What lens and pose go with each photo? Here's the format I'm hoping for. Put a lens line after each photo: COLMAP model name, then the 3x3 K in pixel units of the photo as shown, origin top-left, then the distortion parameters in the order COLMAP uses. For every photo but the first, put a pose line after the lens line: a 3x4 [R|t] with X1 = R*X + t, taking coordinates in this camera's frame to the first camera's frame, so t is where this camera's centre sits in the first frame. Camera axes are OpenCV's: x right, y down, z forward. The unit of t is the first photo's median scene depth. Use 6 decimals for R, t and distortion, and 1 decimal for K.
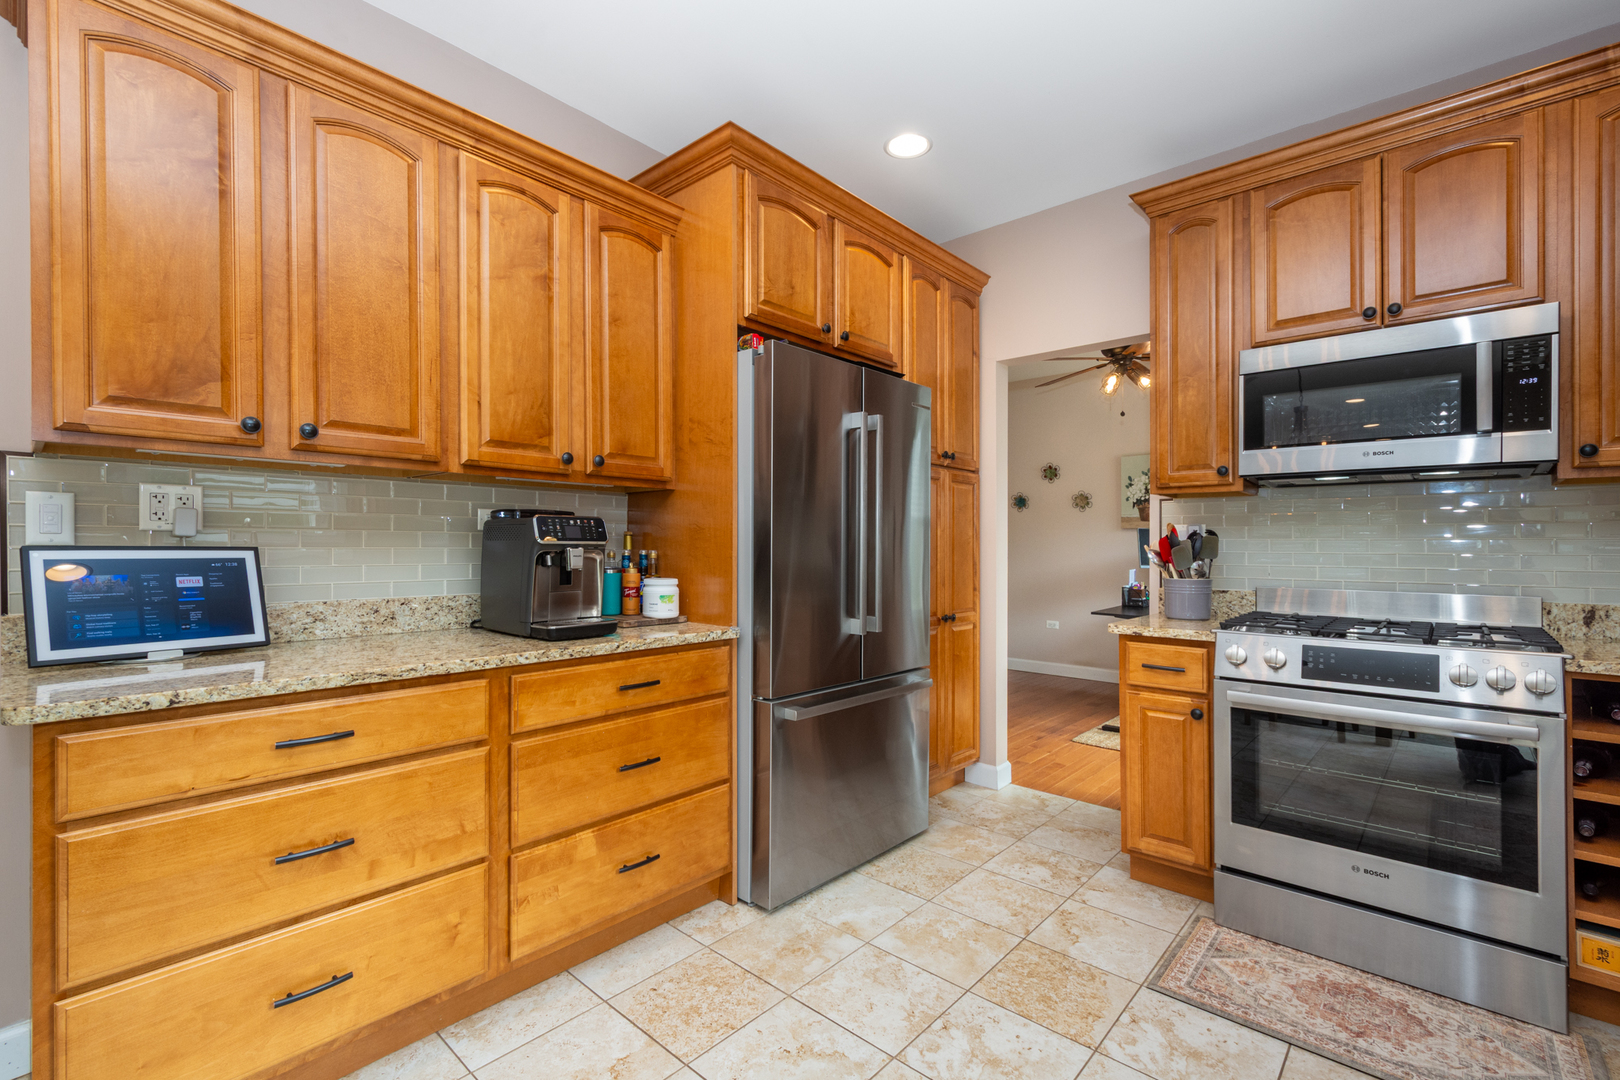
lens RADIAL K [[719.8, 0, 782.2], [0, 719.8, 540.1], [0, 0, 1]] dist [0.005179, -0.000802]
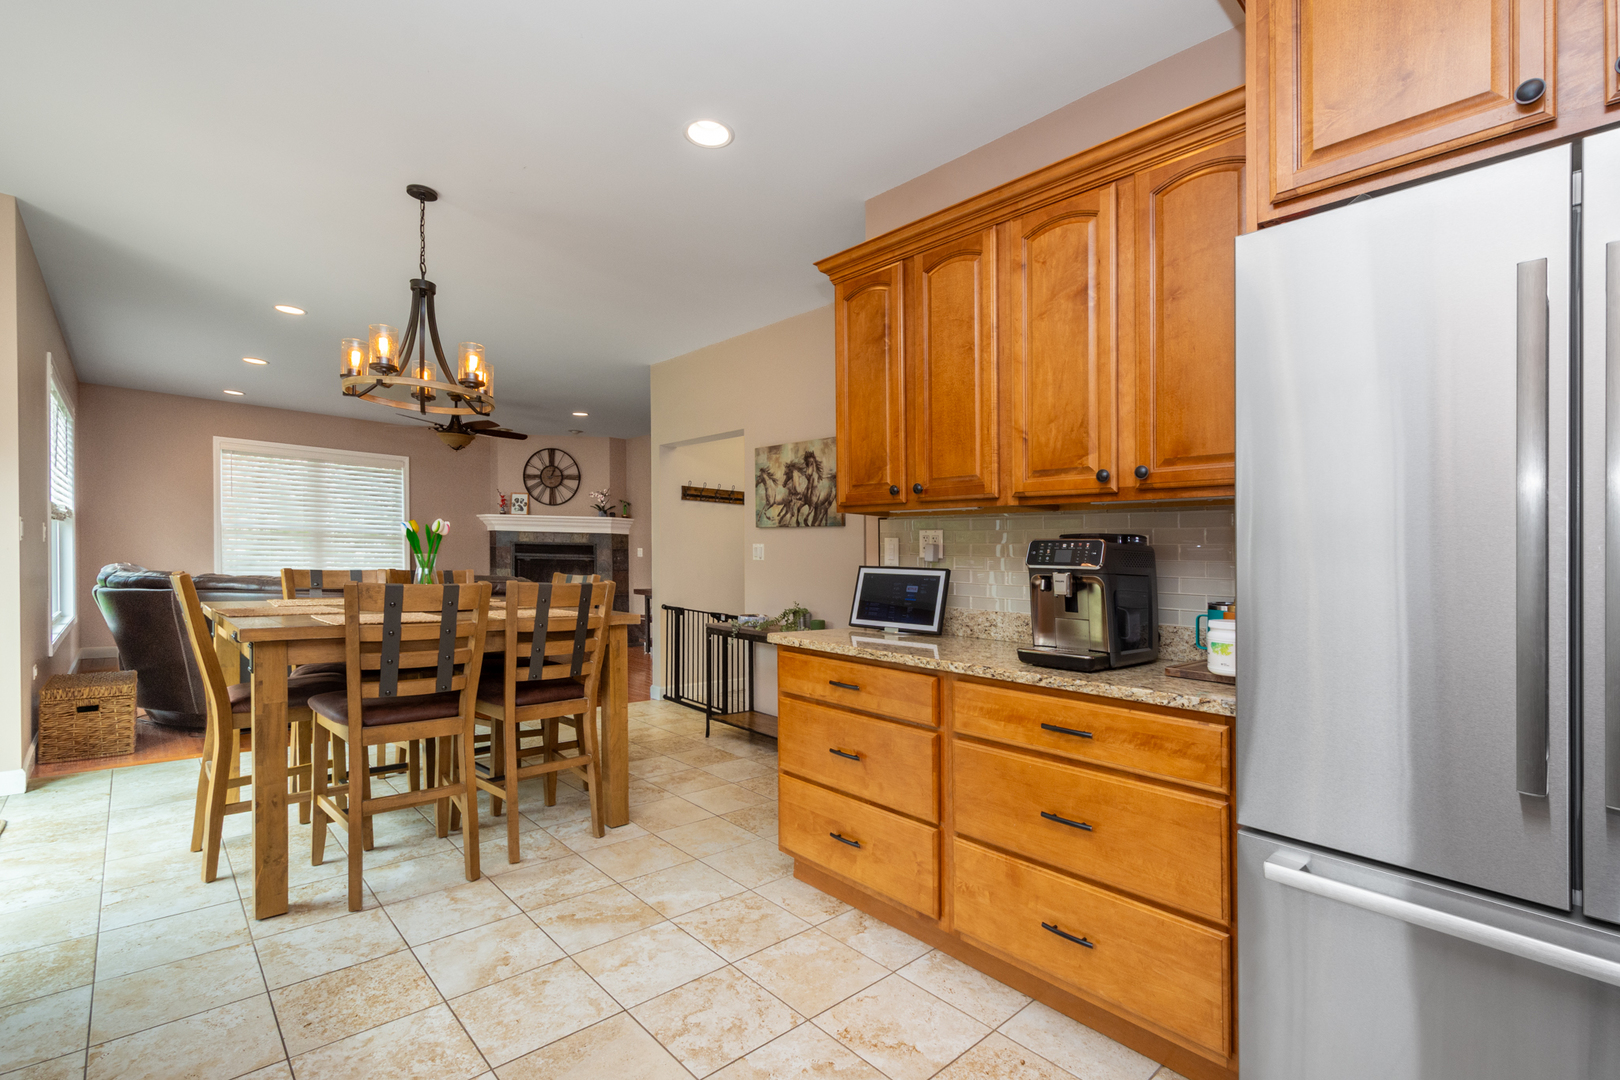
lens RADIAL K [[719.8, 0, 815.2], [0, 719.8, 577.4], [0, 0, 1]] dist [0.005179, -0.000802]
pose [[-0.069154, 0.013835, -0.997510, 0.760967], [-0.020783, 0.999667, 0.015306, 0.010601], [0.997389, 0.021790, -0.068843, 0.834853]]
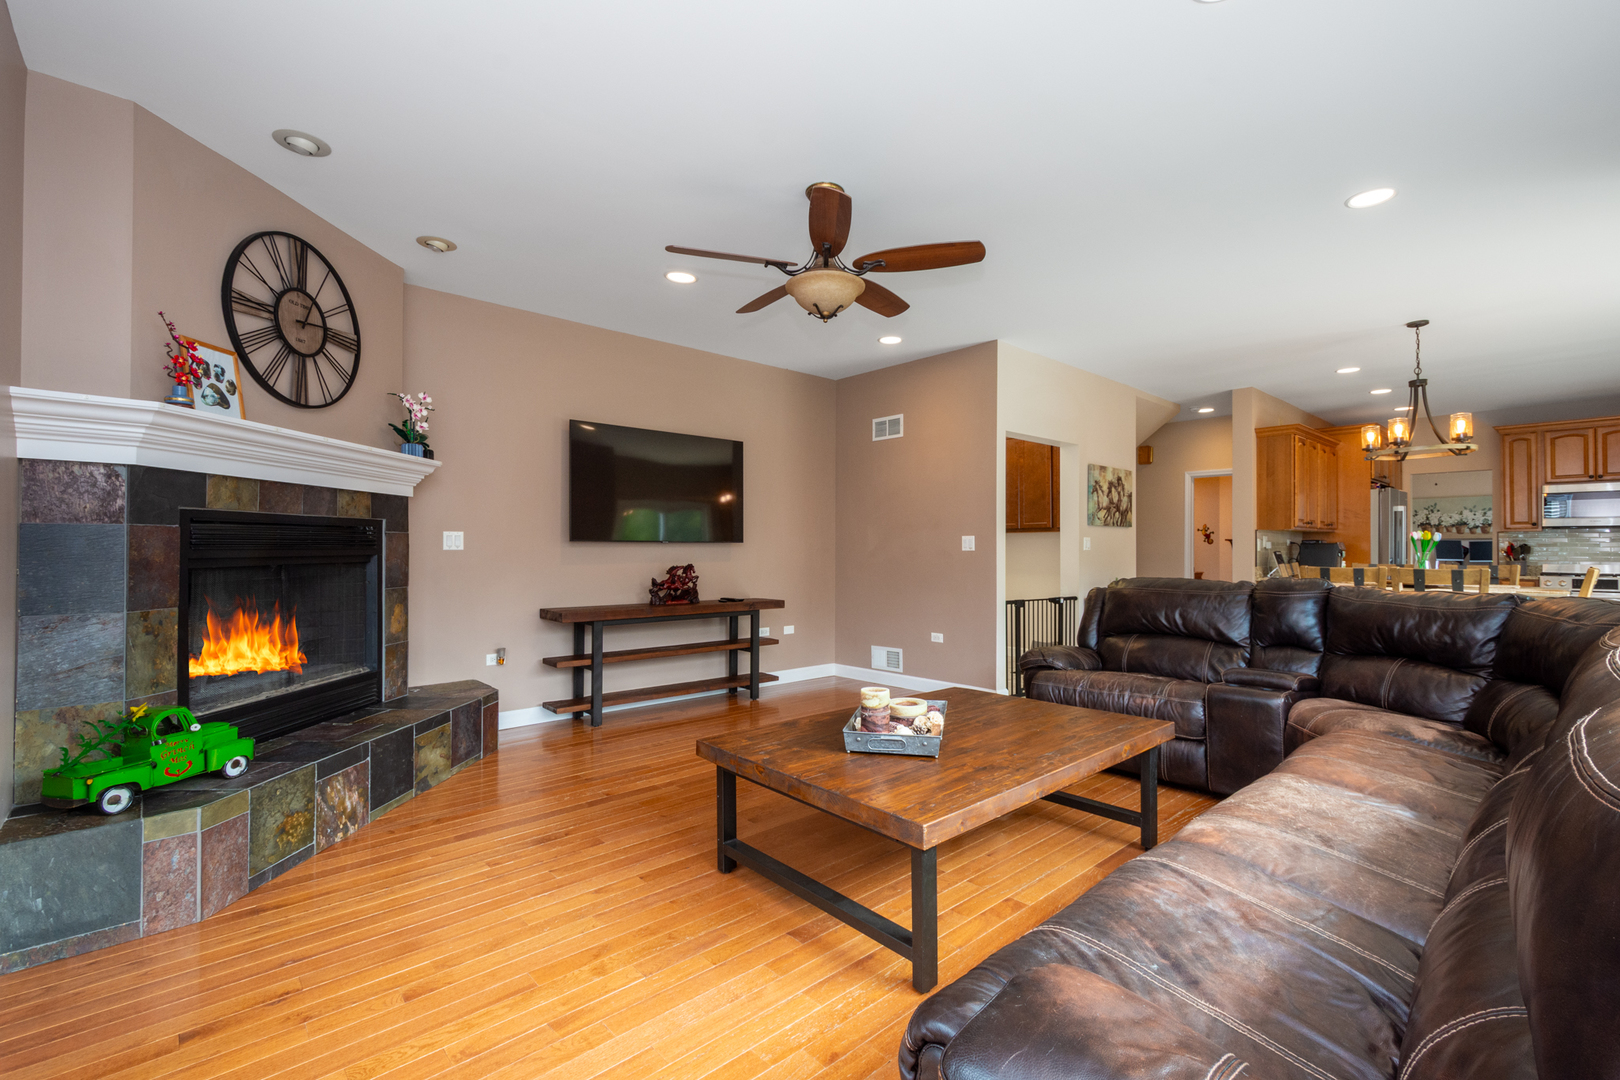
lens RADIAL K [[719.8, 0, 819.2], [0, 719.8, 540.9], [0, 0, 1]] dist [0.005179, -0.000802]
pose [[0.996422, -0.006537, -0.084267, -0.811719], [0.006093, 0.999966, -0.005520, -0.011760], [0.084301, 0.004987, 0.996428, -0.865410]]
